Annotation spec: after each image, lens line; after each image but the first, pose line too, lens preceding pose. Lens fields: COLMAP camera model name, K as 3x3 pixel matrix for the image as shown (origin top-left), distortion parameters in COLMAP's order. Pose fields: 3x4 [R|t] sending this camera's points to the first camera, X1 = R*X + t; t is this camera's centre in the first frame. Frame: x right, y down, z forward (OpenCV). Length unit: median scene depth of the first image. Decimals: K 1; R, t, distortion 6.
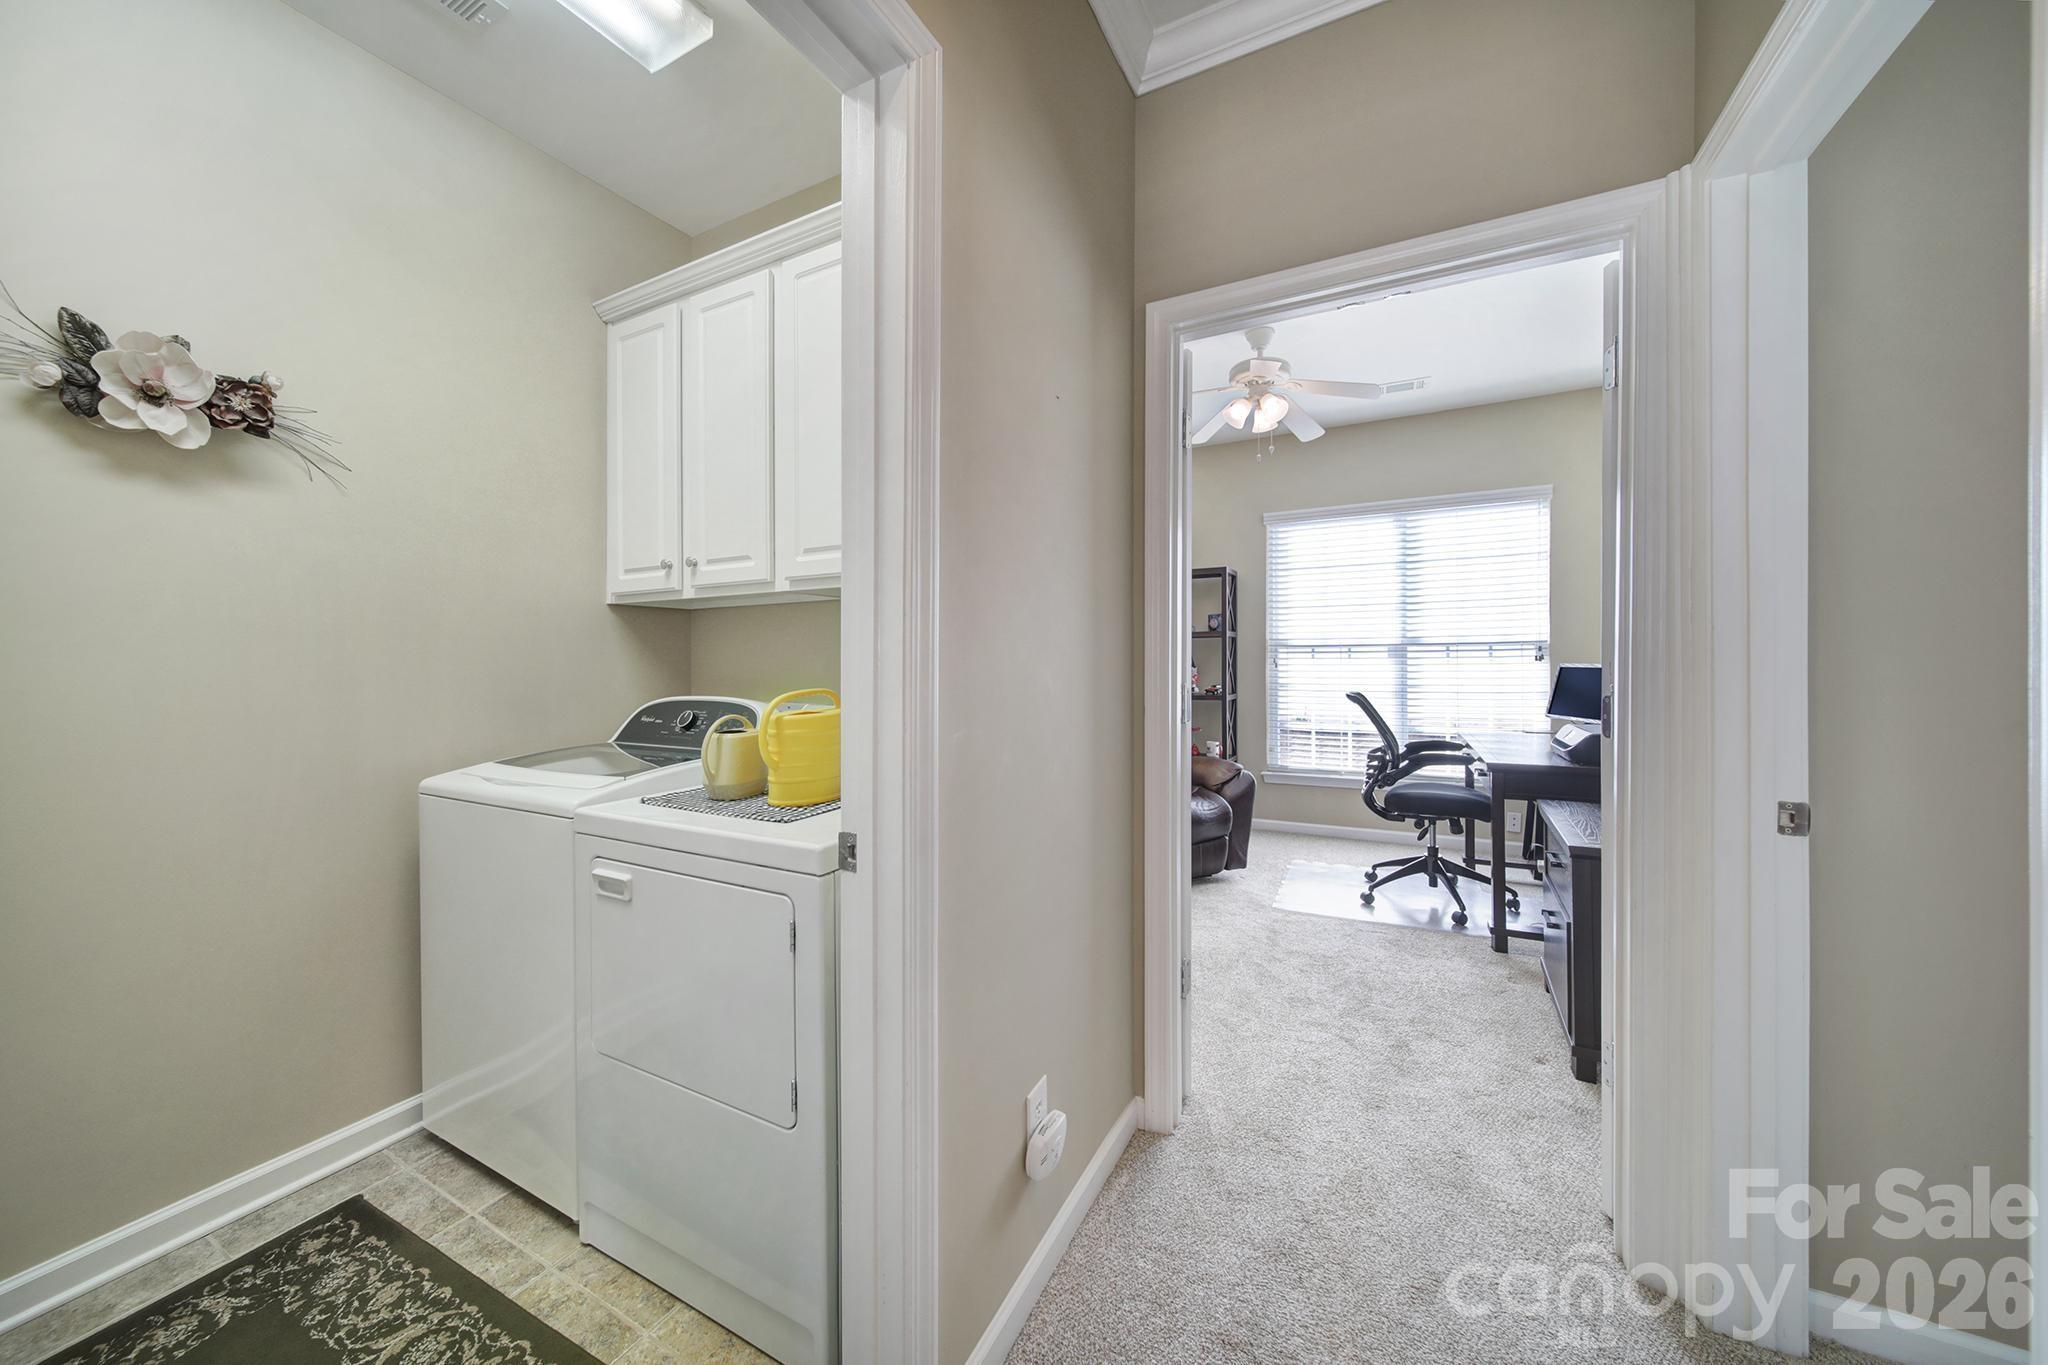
lens RADIAL K [[726.8, 0, 1018.2], [0, 726.8, 675.1], [0, 0, 1]] dist [-0.000010, -0.000002]
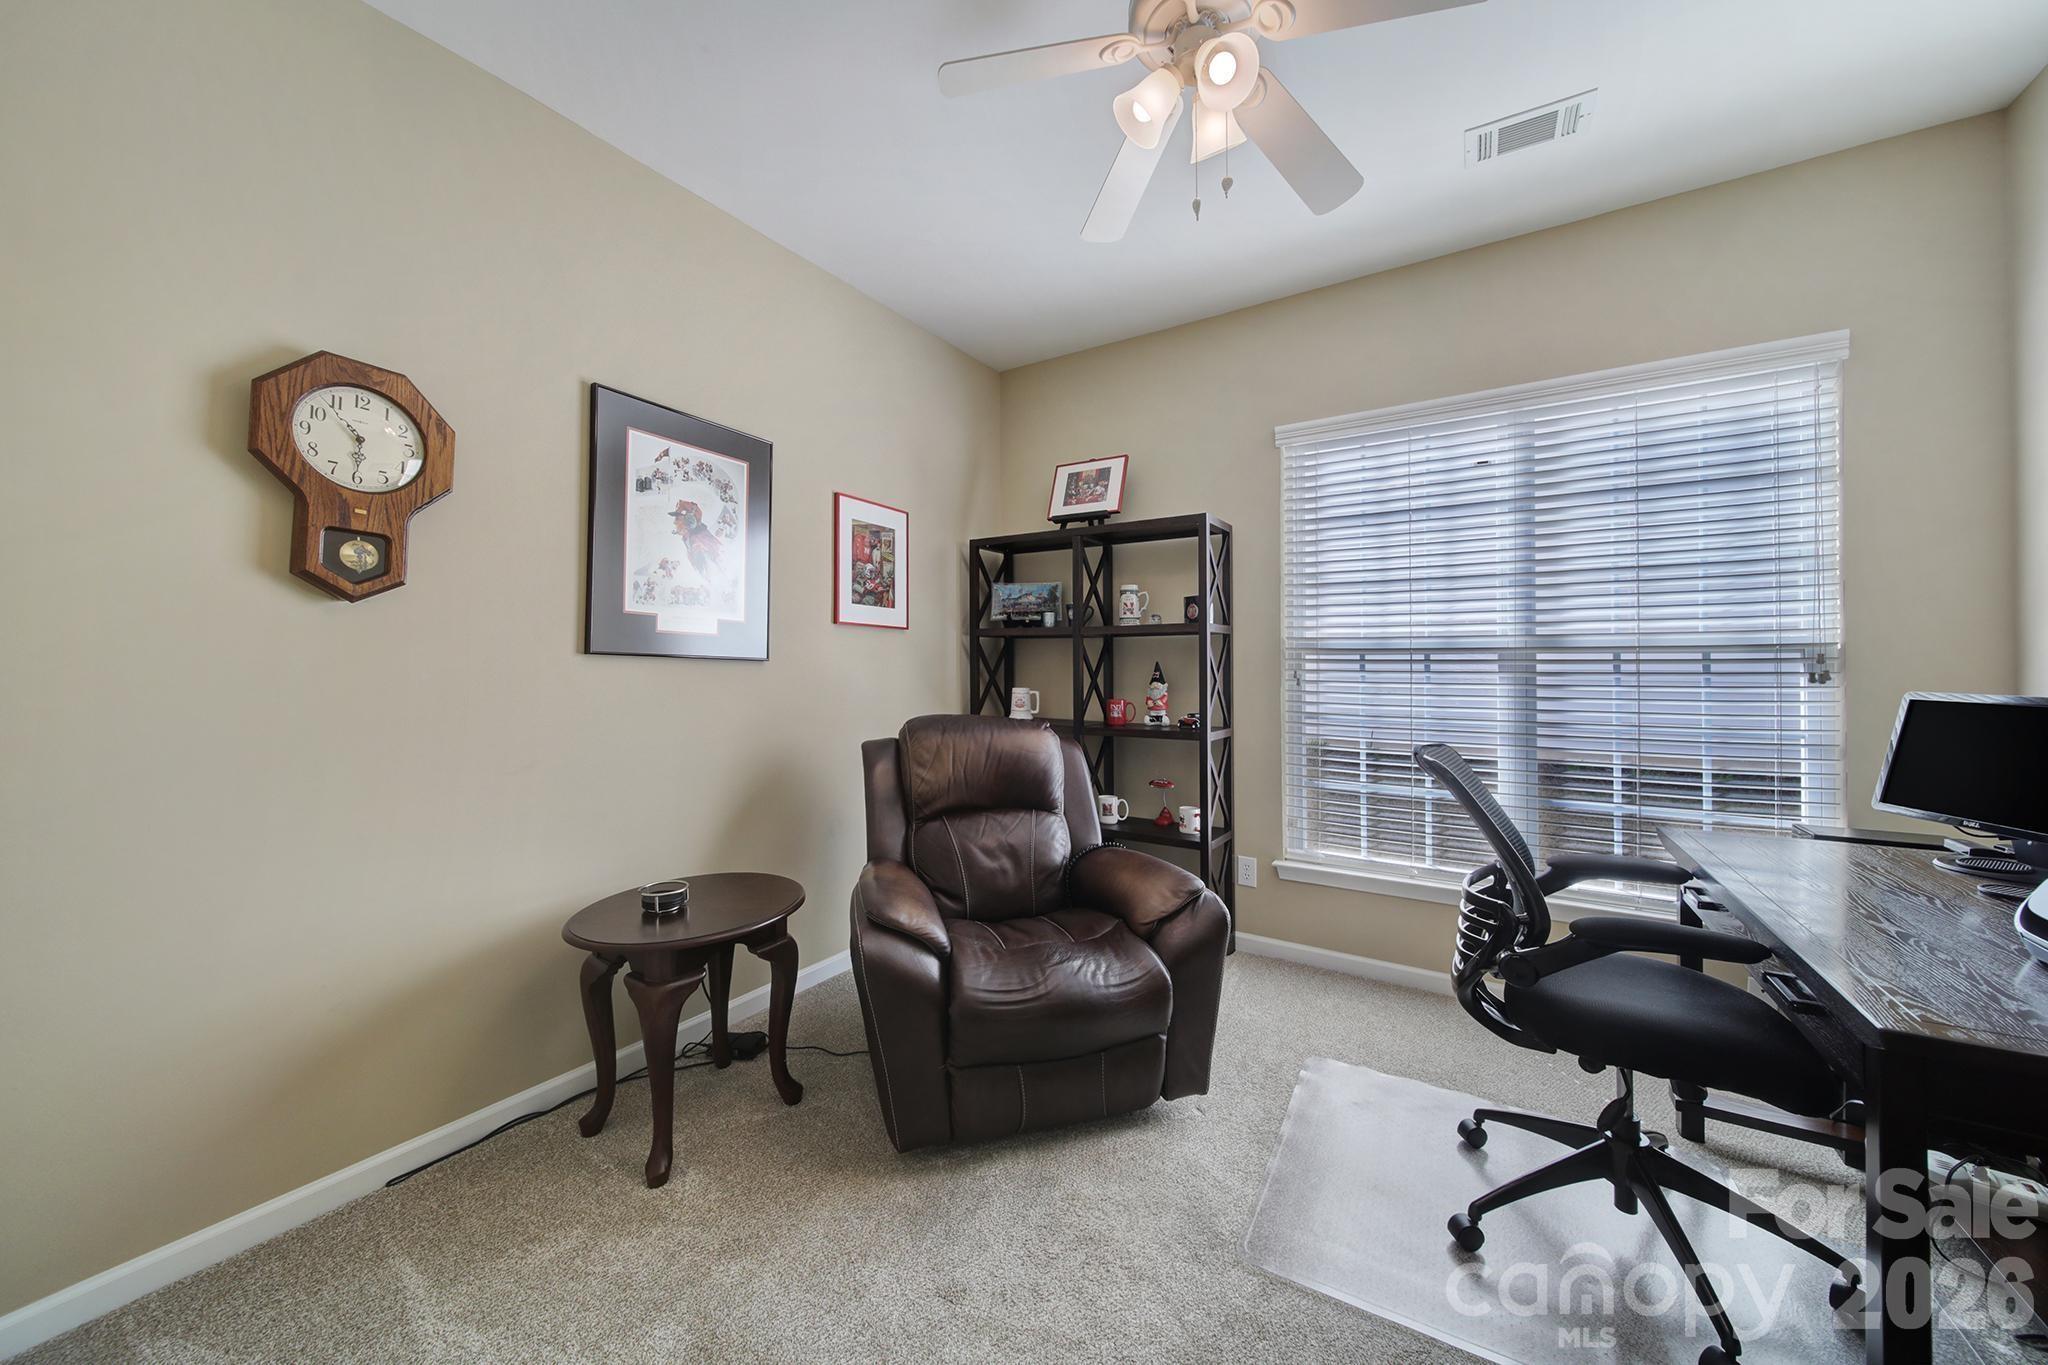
lens RADIAL K [[725.5, 0, 1015.8], [0, 725.5, 659.3], [0, 0, 1]] dist [0.001099, 0.000071]
pose [[0.995480, 0.011013, -0.094335, 0.207901], [-0.013705, 0.999516, -0.027937, -0.014347], [0.093982, 0.029103, 0.995148, 0.443715]]
